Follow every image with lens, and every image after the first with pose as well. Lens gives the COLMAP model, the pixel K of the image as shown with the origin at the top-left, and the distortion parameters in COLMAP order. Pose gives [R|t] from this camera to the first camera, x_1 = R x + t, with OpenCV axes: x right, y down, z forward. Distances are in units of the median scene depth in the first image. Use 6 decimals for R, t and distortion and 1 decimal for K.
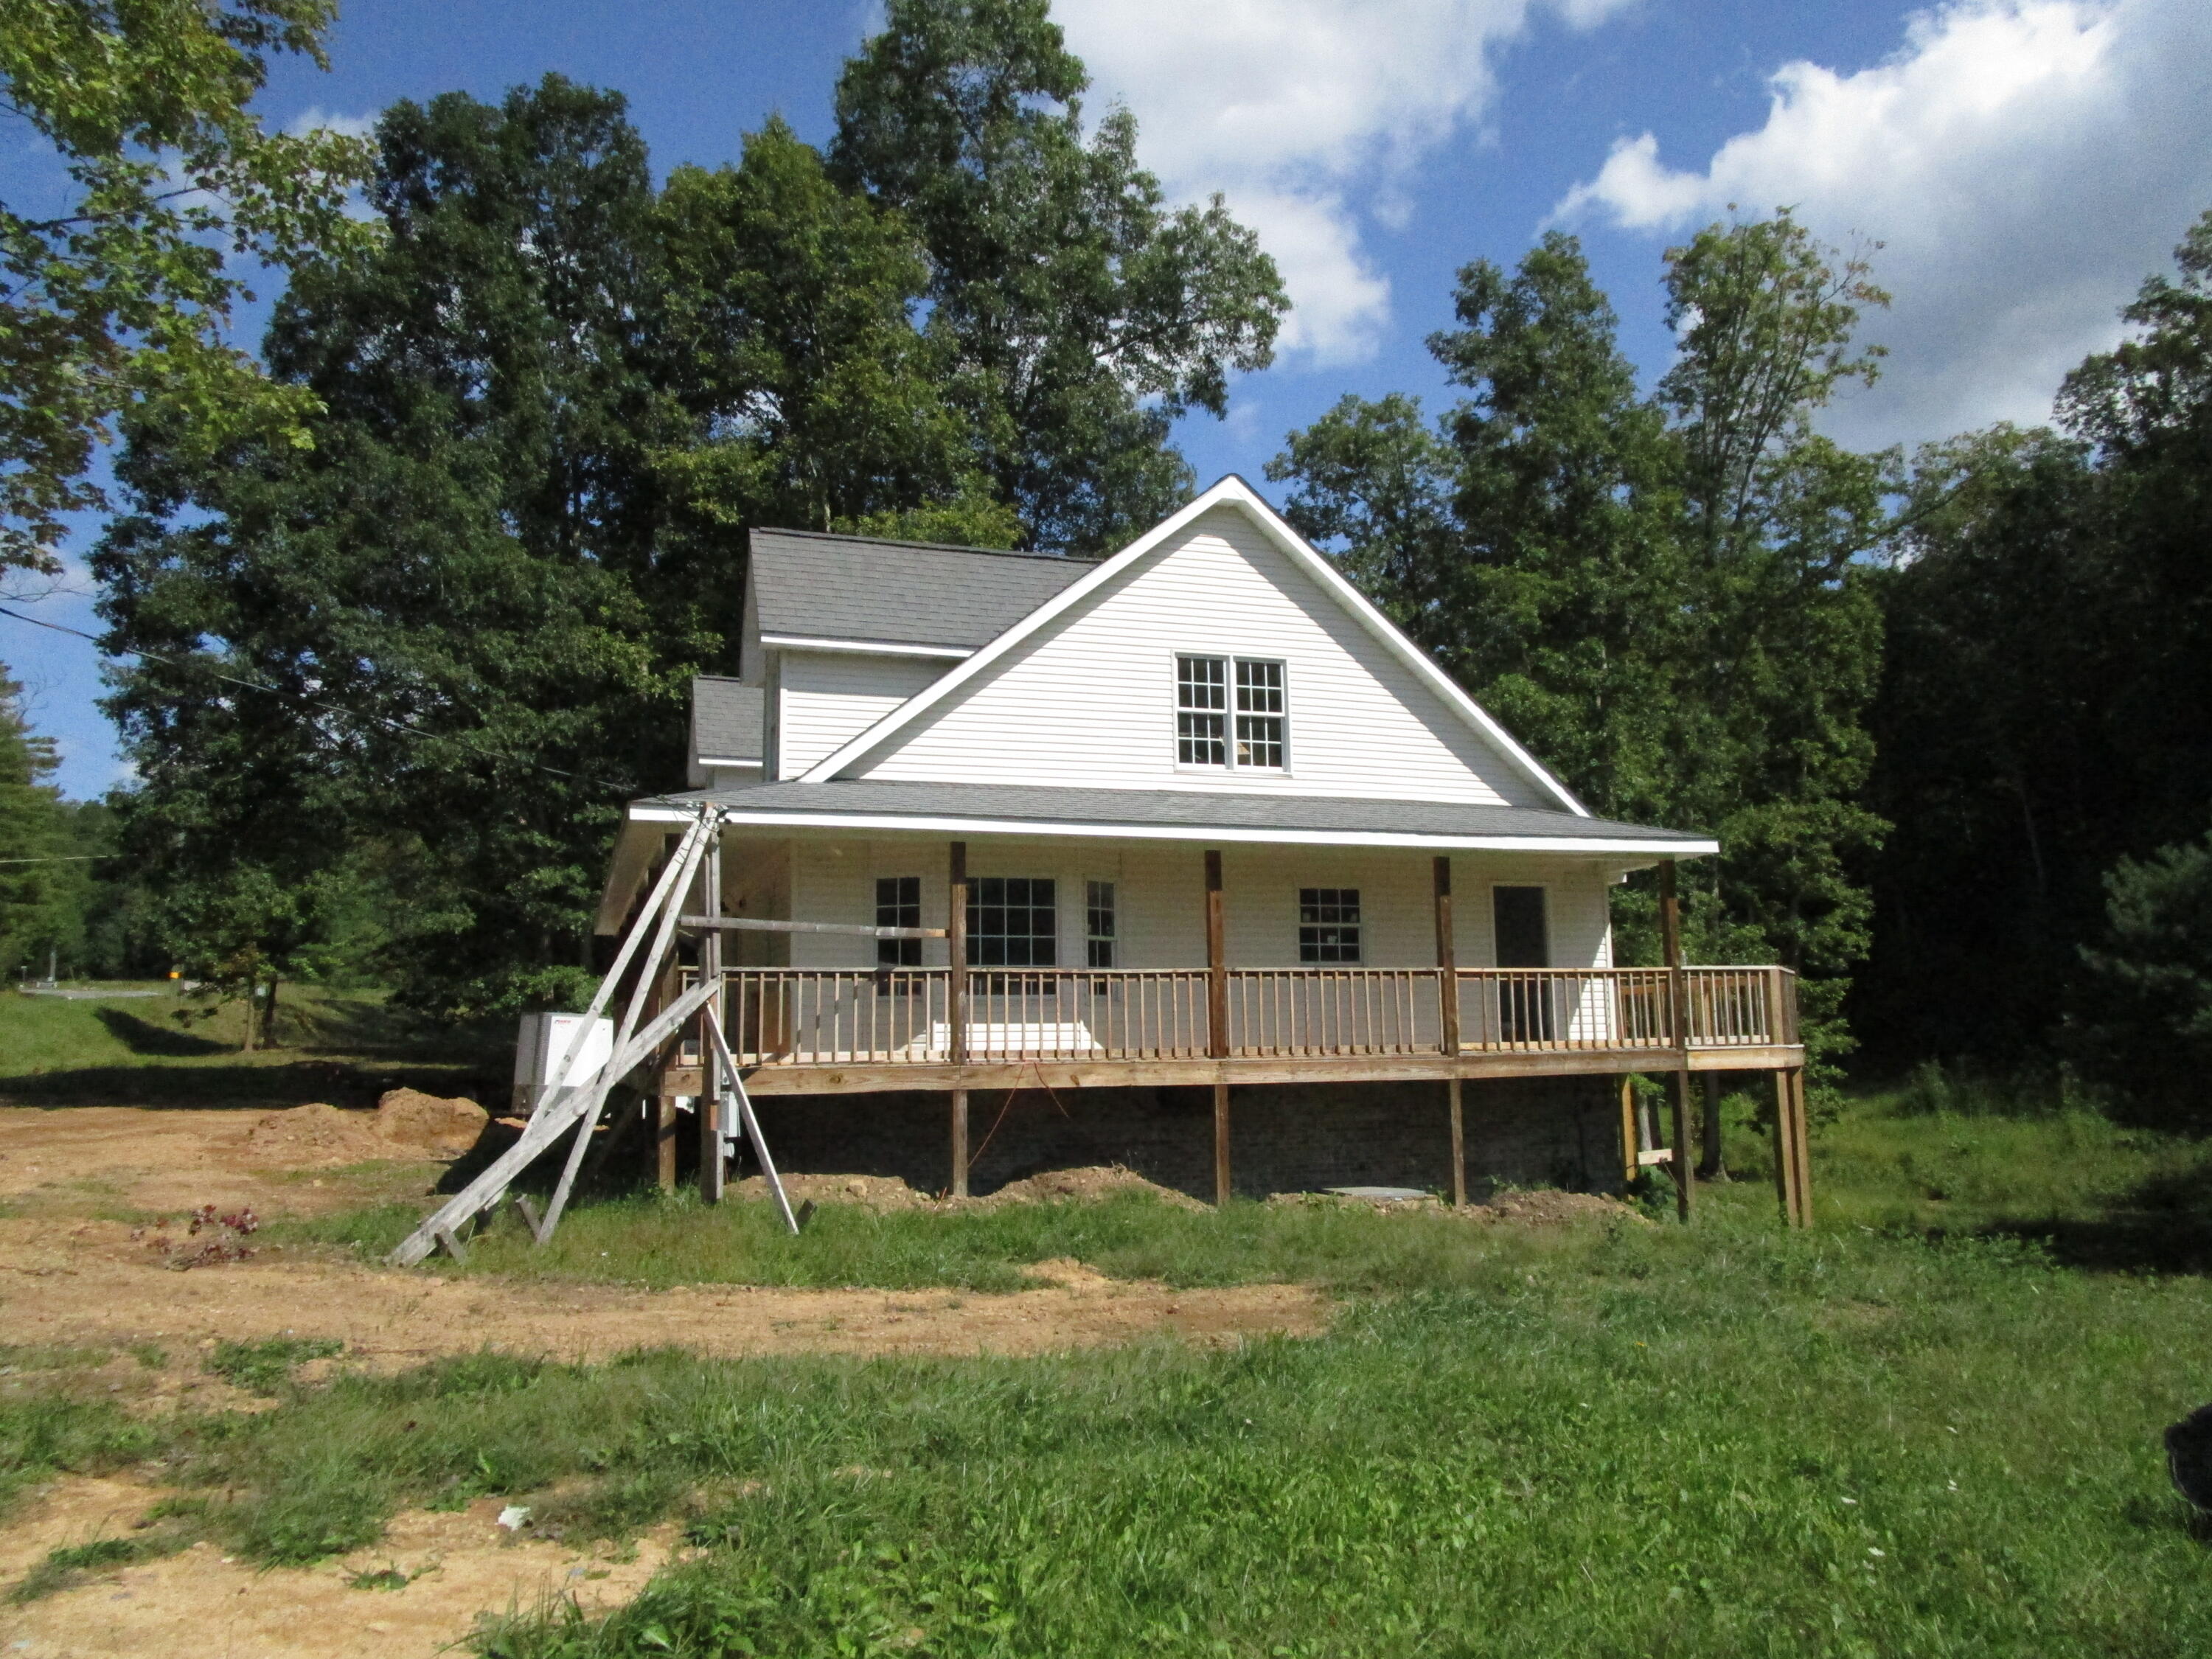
lens RADIAL K [[1584.7, 0, 1099.7], [0, 1584.7, 829.6], [0, 0, 1]] dist [-0.024227, 0.009127]
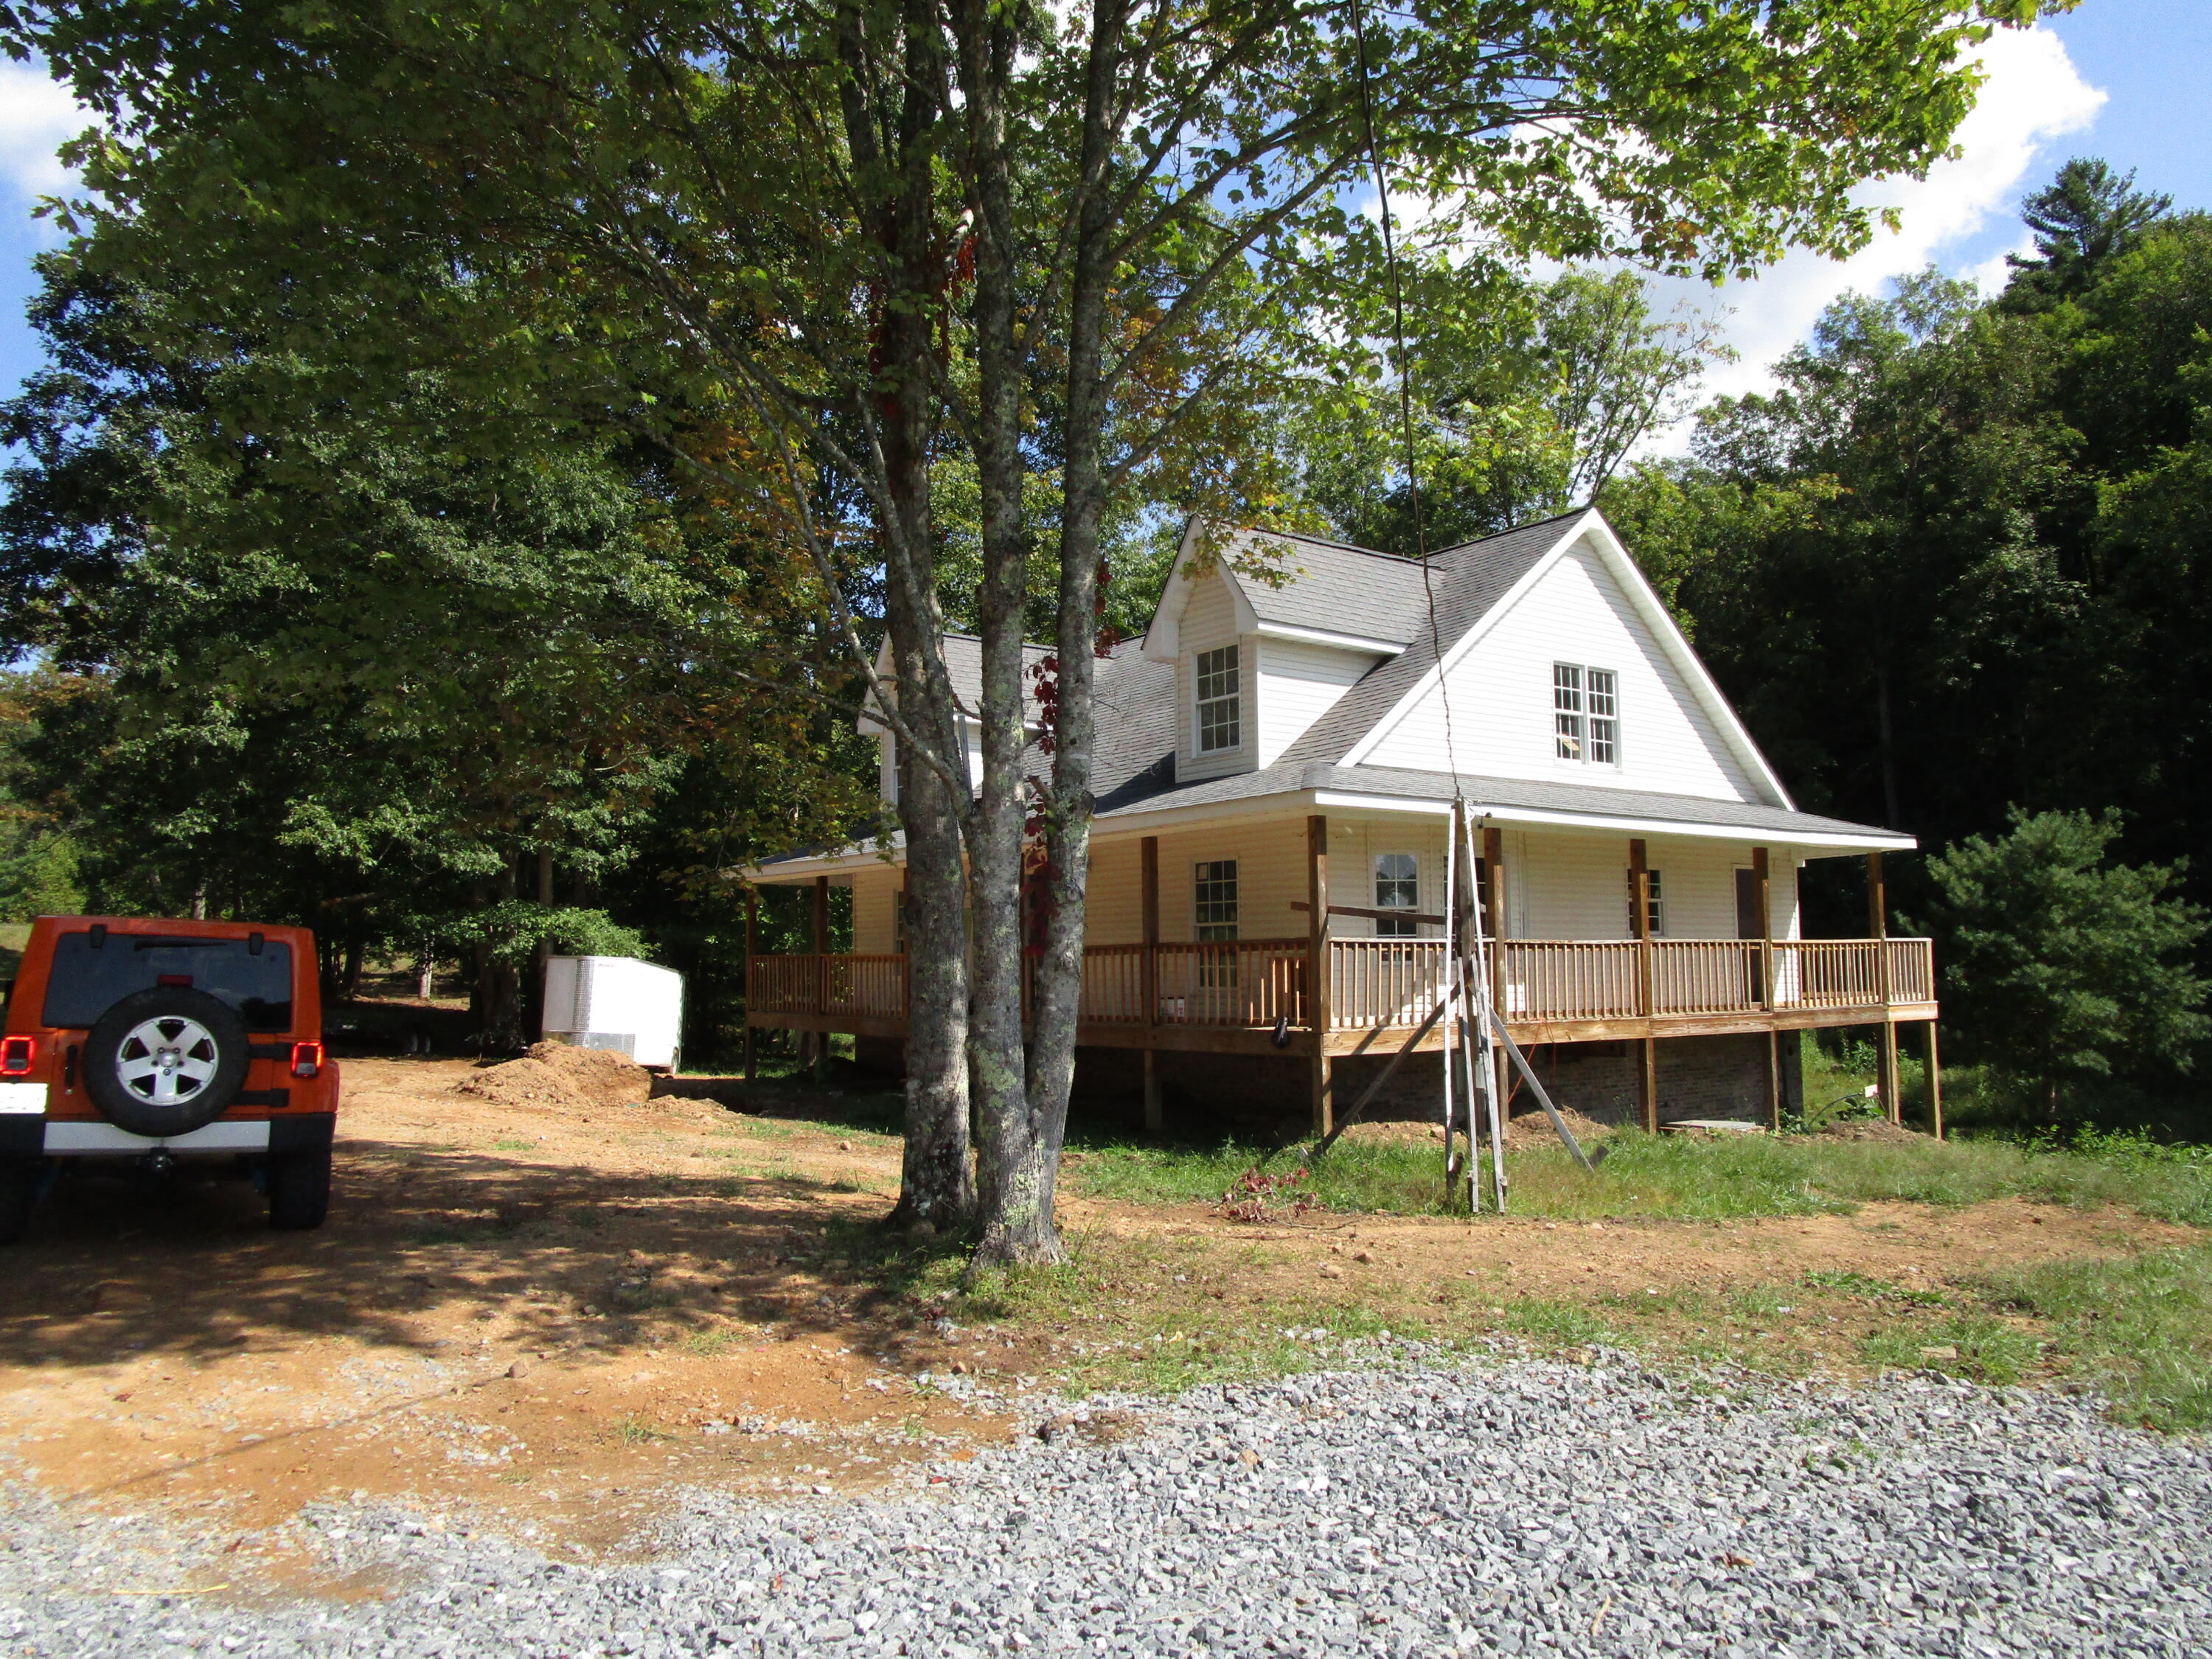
lens RADIAL K [[1584.7, 0, 1099.7], [0, 1584.7, 829.6], [0, 0, 1]] dist [-0.024227, 0.009127]
pose [[0.952061, 0.031950, 0.304237, -0.599401], [-0.045959, 0.998182, 0.038996, -0.019119], [-0.302438, -0.051109, 0.951798, 0.006774]]
